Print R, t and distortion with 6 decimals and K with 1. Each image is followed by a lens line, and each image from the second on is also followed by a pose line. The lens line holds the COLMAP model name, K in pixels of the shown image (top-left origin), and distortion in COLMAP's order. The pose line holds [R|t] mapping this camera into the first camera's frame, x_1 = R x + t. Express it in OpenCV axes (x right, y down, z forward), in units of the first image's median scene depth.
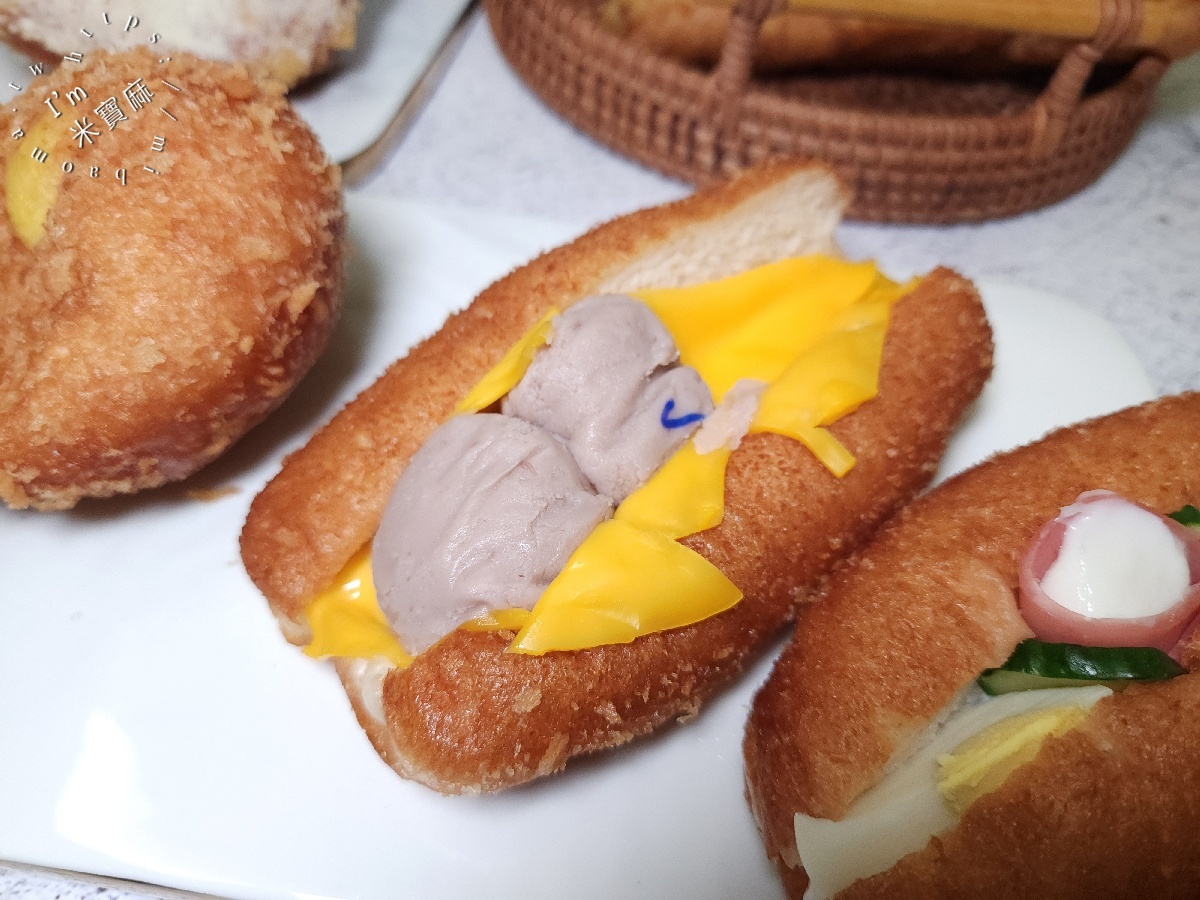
lens RADIAL K [[825.2, 0, 595.1], [0, 825.2, 454.6], [0, 0, 1]] dist [-0.026192, -0.006242]
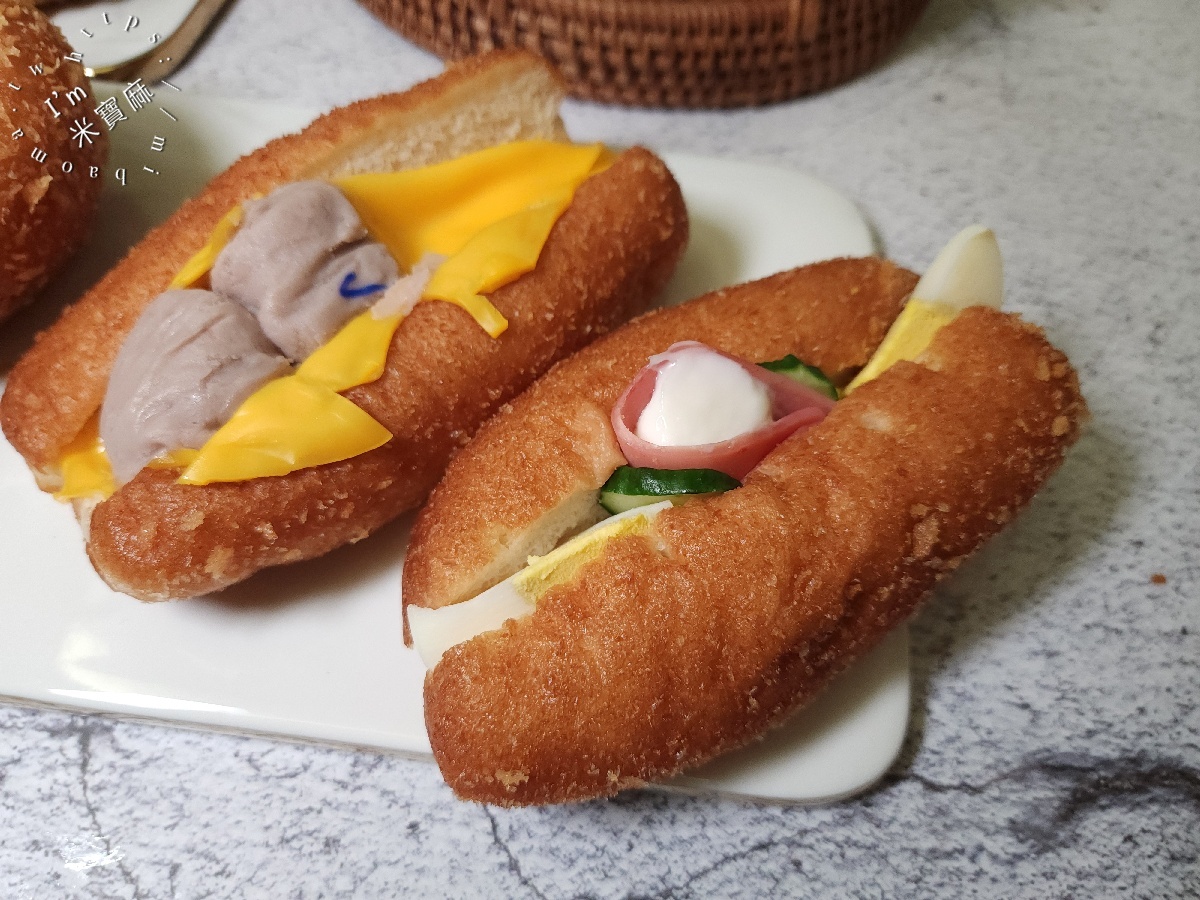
lens RADIAL K [[821.4, 0, 600.0], [0, 821.4, 450.0], [0, 0, 1]] dist [-0.021859, -0.002359]
pose [[0.999519, -0.023855, 0.019795, 0.423816], [0.021280, 0.992376, 0.121396, 0.048662], [-0.022540, -0.120917, 0.992407, -0.178655]]
